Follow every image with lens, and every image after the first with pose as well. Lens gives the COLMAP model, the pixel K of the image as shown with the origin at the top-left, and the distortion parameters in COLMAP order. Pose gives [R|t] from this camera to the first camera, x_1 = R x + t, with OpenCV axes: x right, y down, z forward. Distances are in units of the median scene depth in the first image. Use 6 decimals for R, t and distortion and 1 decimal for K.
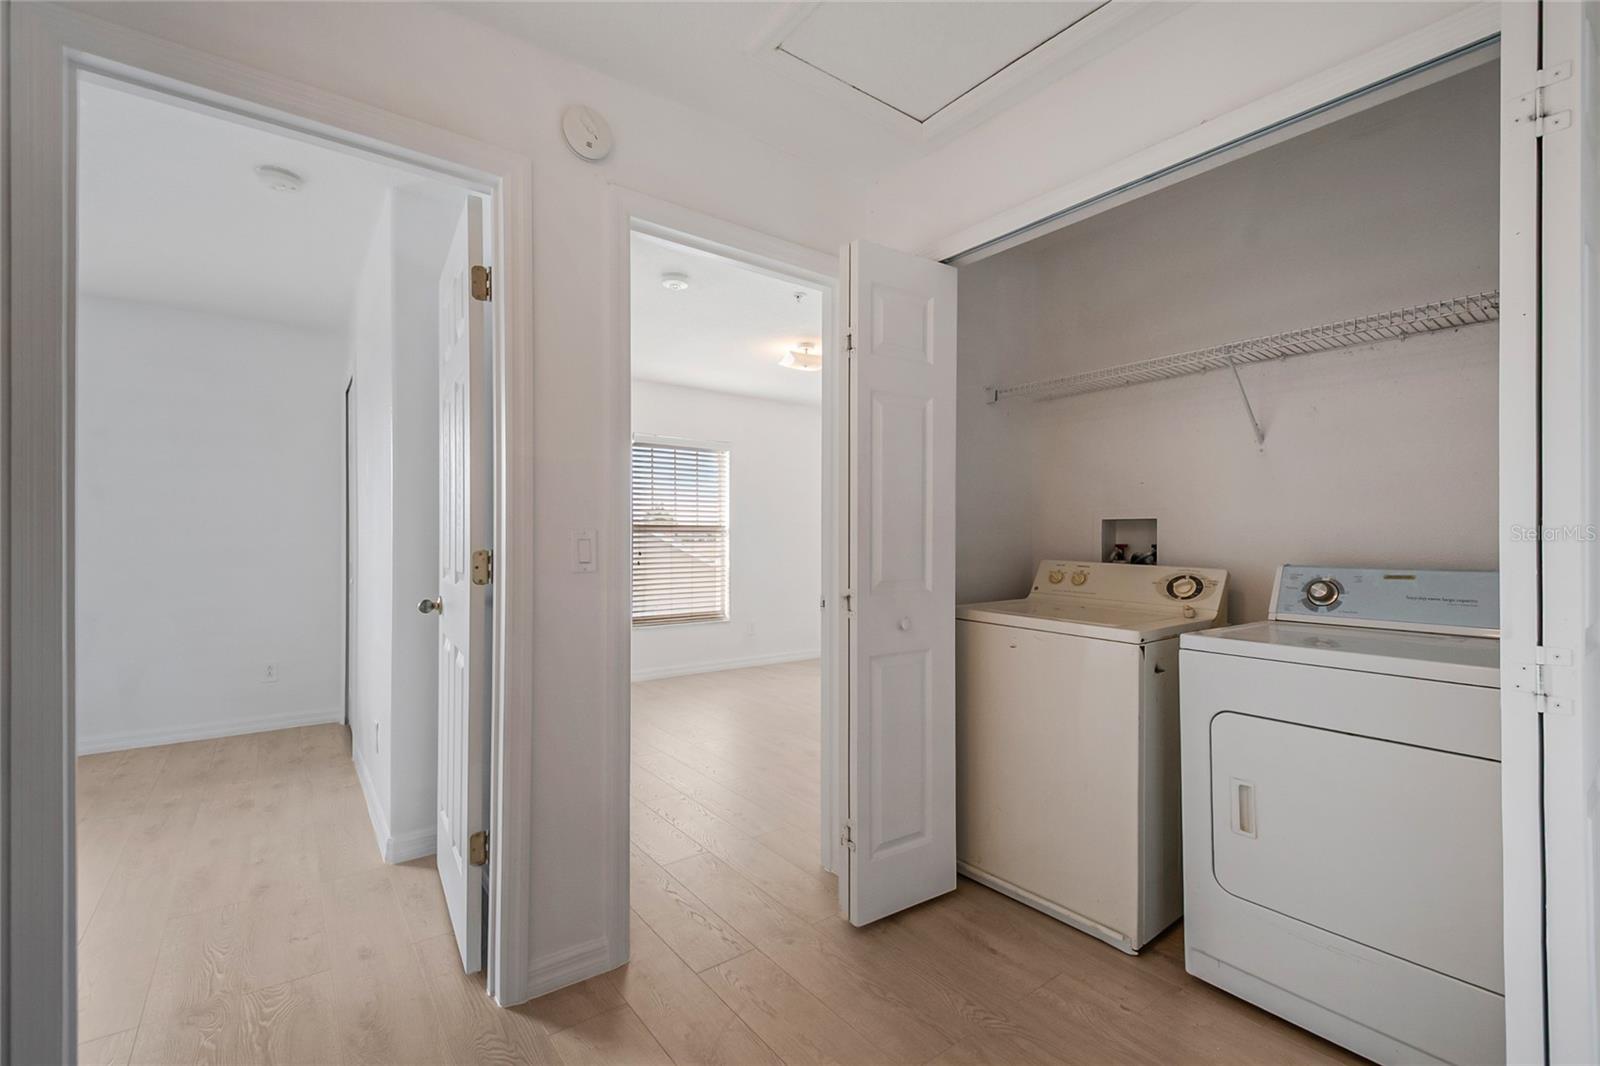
lens RADIAL K [[688.5, 0, 805.0], [0, 688.5, 534.5], [0, 0, 1]] dist [0.027073, -0.018885]
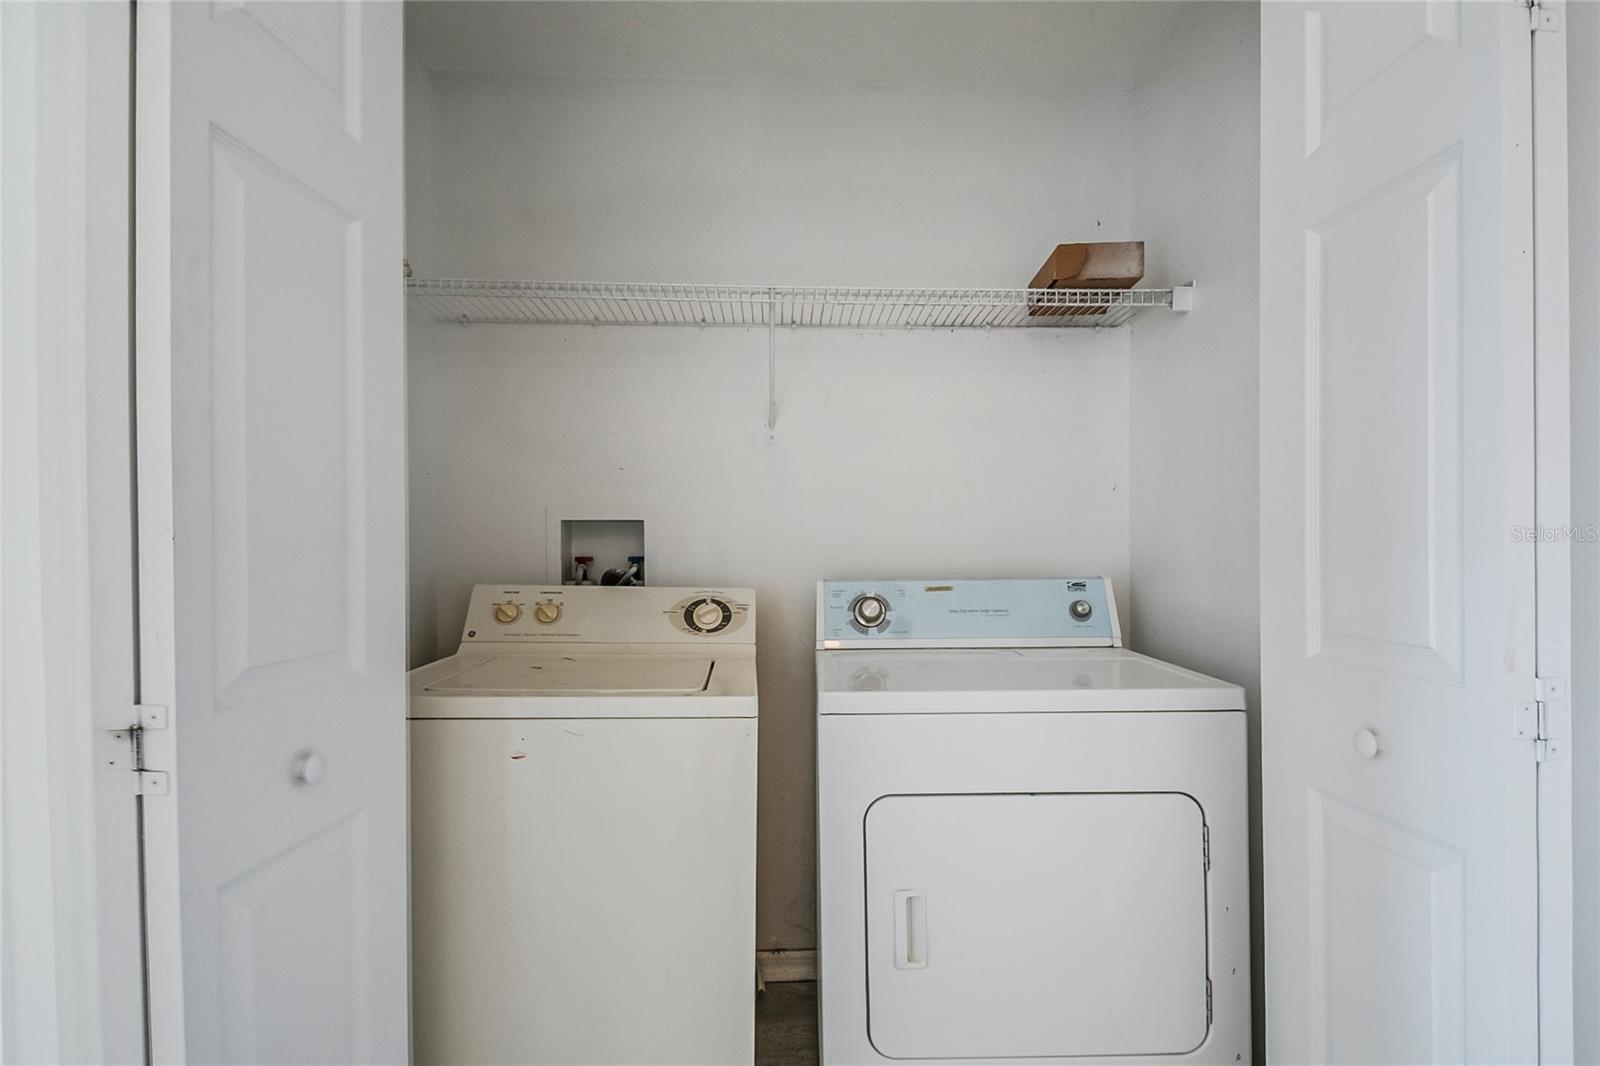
lens RADIAL K [[760.1, 0, 799.3], [0, 760.1, 548.1], [0, 0, 1]] dist [0.019210, -0.028529]
pose [[0.562278, -0.005354, 0.826931, -0.052204], [0.002408, 0.999985, 0.004838, 0.002898], [-0.826945, -0.000729, 0.562283, 0.492878]]
